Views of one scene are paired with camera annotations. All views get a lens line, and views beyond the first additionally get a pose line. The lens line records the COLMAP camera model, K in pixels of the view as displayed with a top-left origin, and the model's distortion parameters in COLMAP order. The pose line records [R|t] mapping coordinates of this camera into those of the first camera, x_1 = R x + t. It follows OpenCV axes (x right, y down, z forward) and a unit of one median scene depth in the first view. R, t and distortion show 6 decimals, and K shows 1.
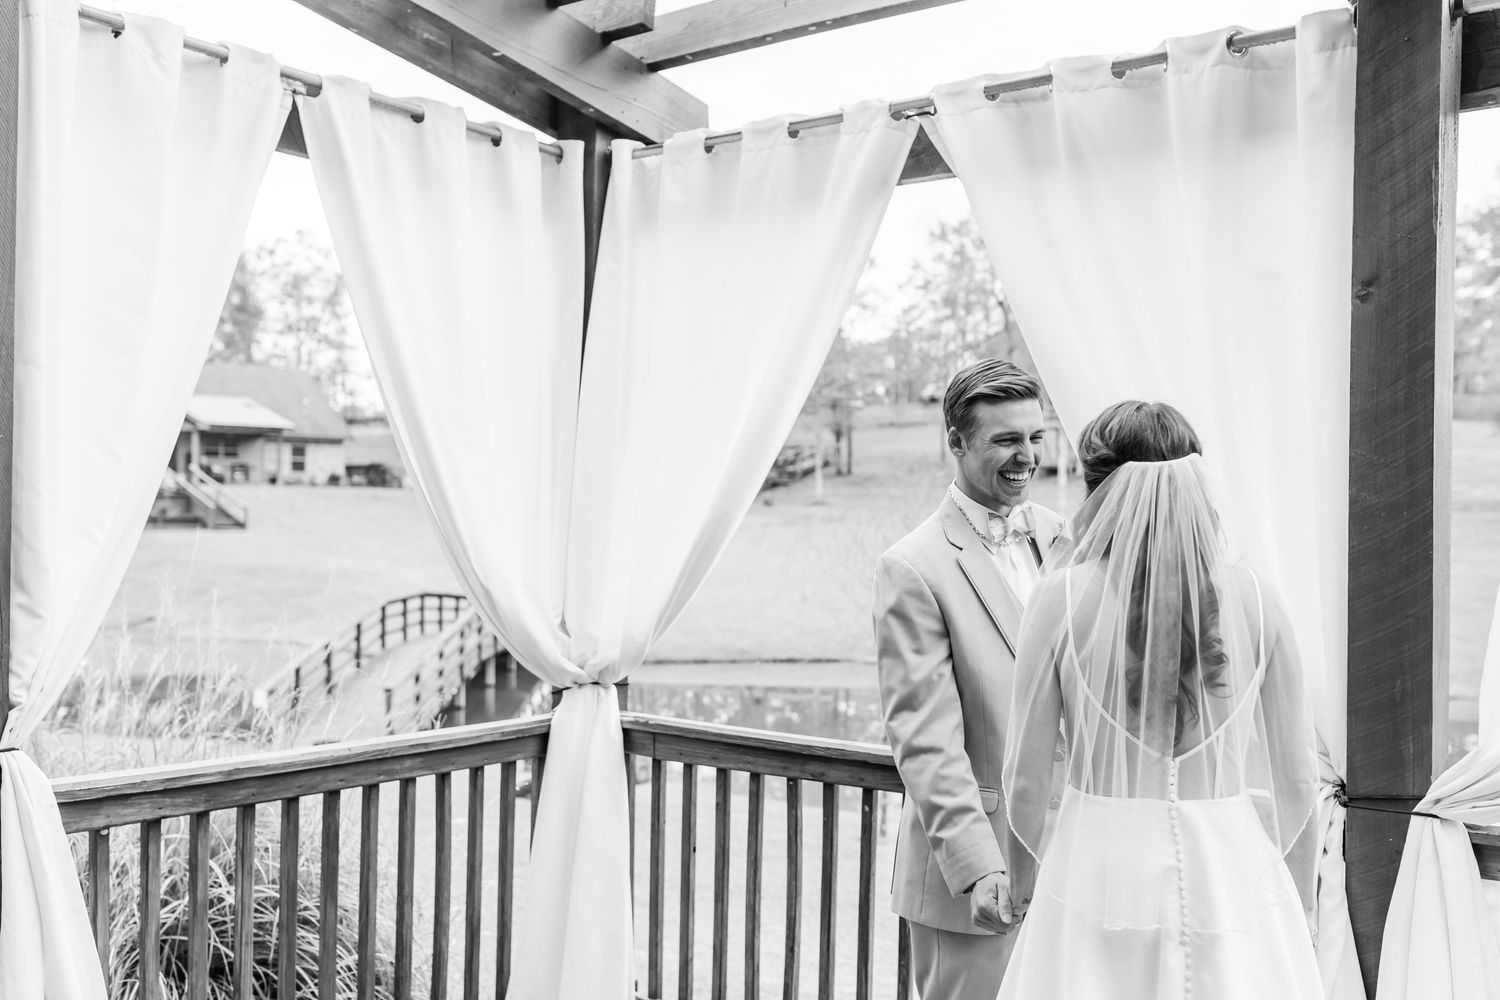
lens RADIAL K [[1478.3, 0, 736.6], [0, 1478.3, 510.2], [0, 0, 1]] dist [0.010059, 0.000000]
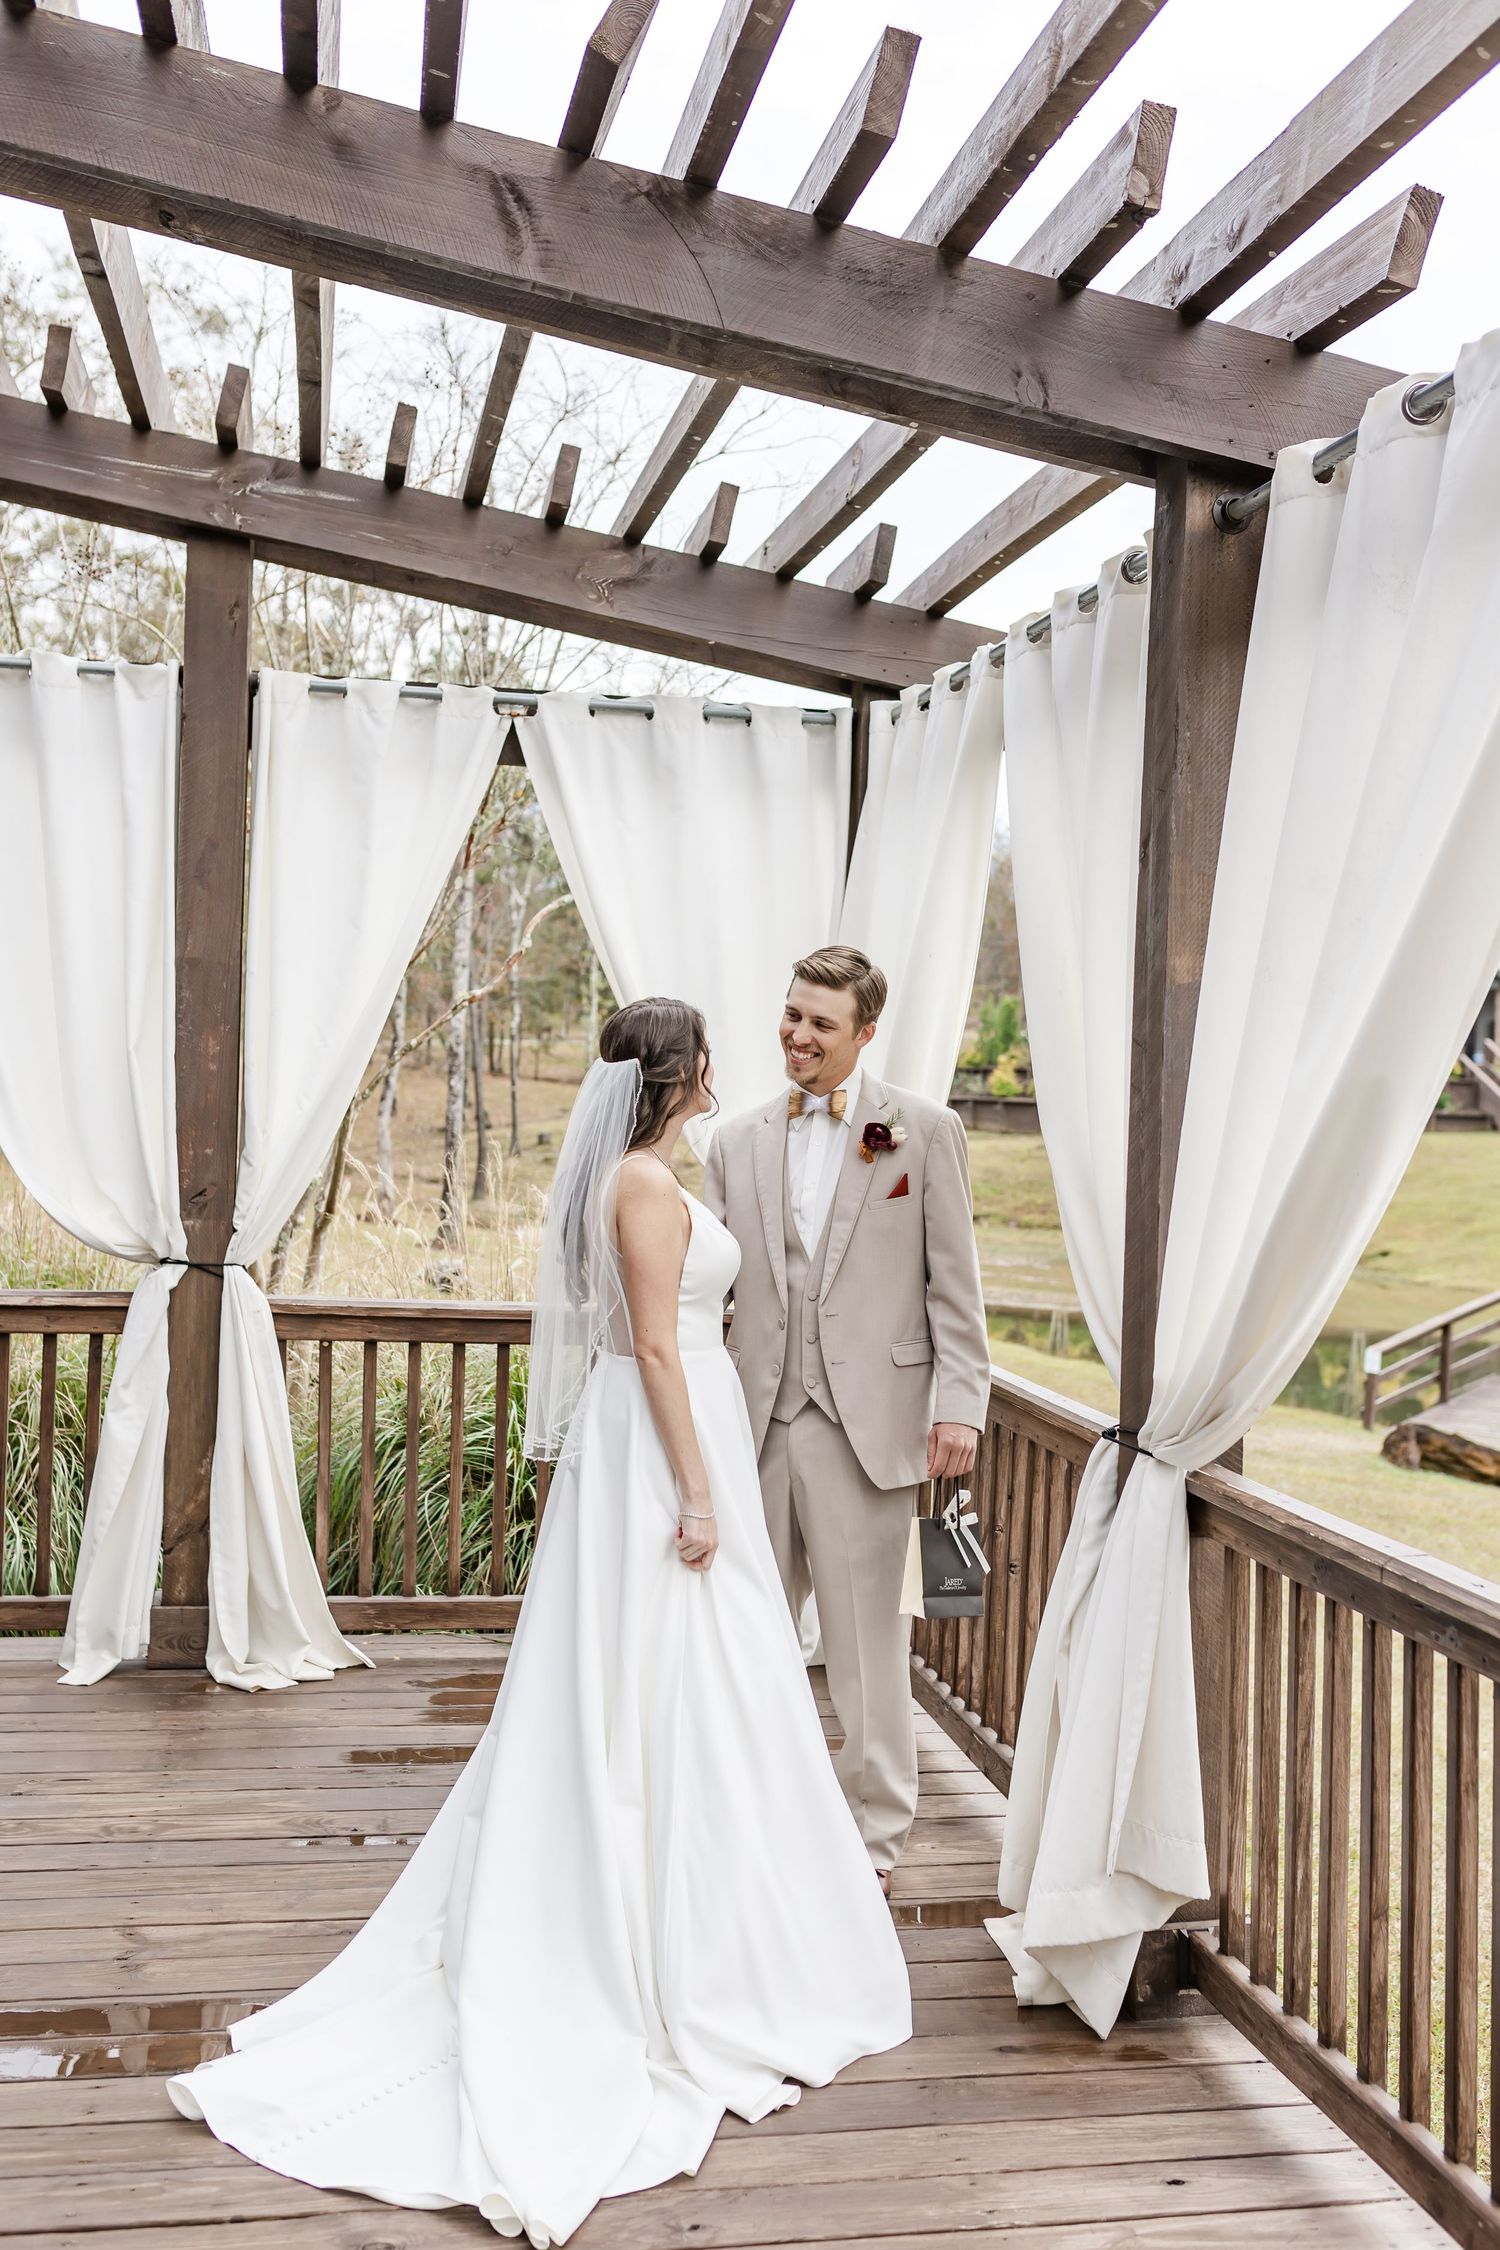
lens RADIAL K [[2217.5, 0, 709.5], [0, 2217.5, 1121.6], [0, 0, 1]] dist [0.010059, 0.000000]
pose [[0.737064, 0.016842, -0.675613, 0.944159], [-0.011920, 0.999858, 0.011921, 0.004205], [0.675718, -0.000733, 0.737160, -0.138212]]
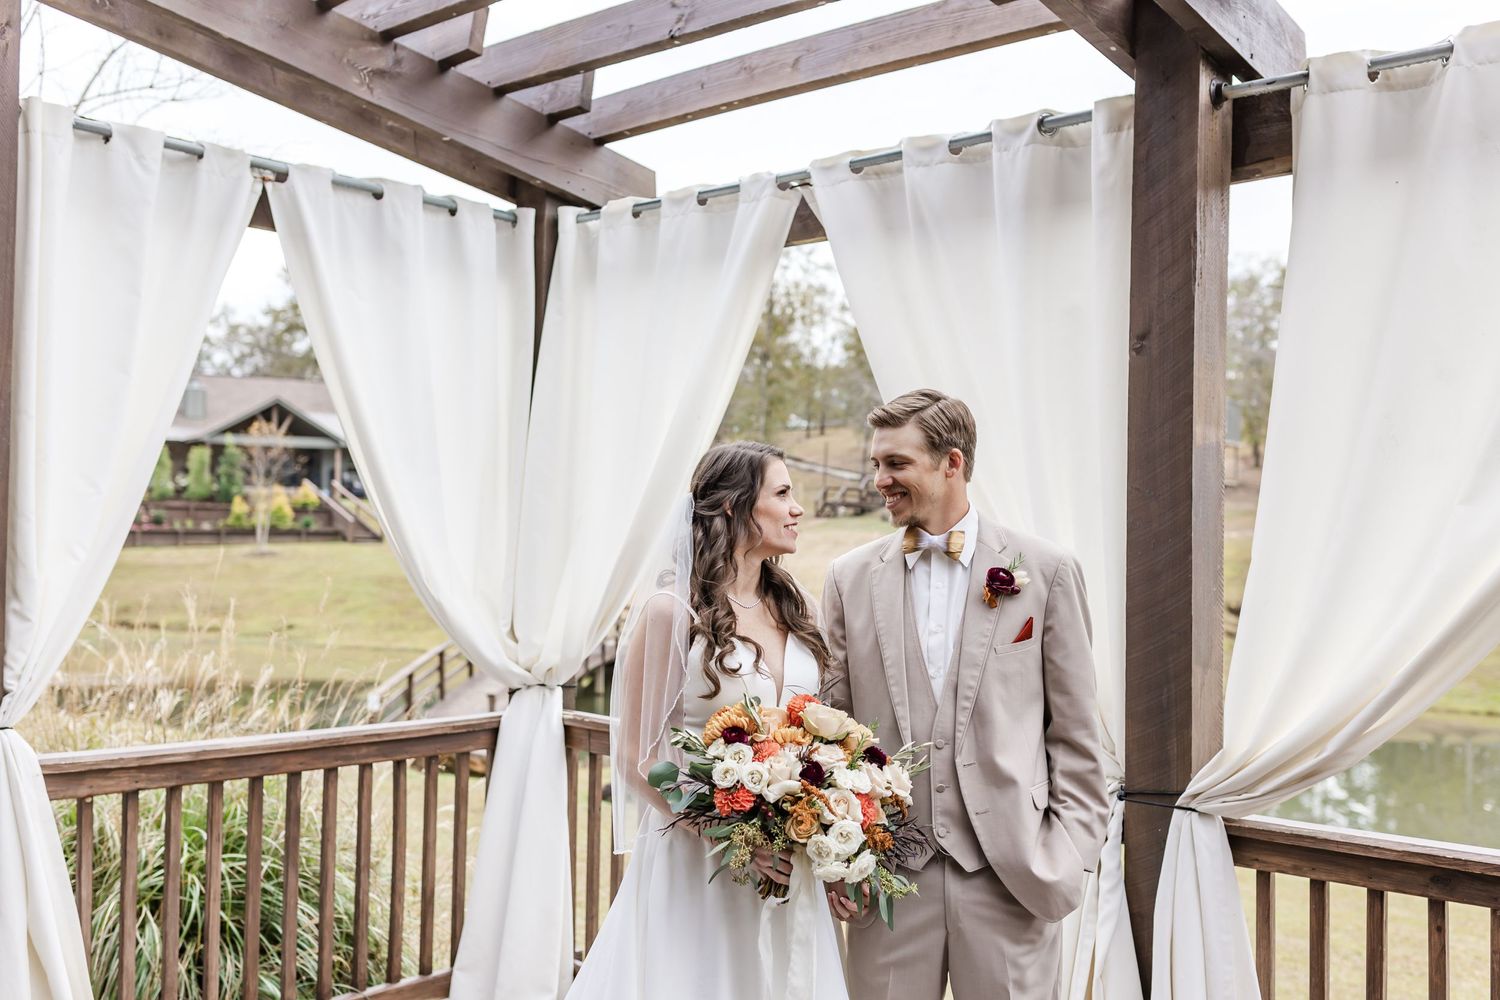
lens RADIAL K [[1478.3, 0, 737.0], [0, 1478.3, 499.6], [0, 0, 1]] dist [0.010059, 0.000000]
pose [[0.994489, 0.001553, -0.104828, 0.199637], [-0.003286, 0.999861, -0.016360, -0.008105], [0.104788, 0.016615, 0.994356, -0.132136]]
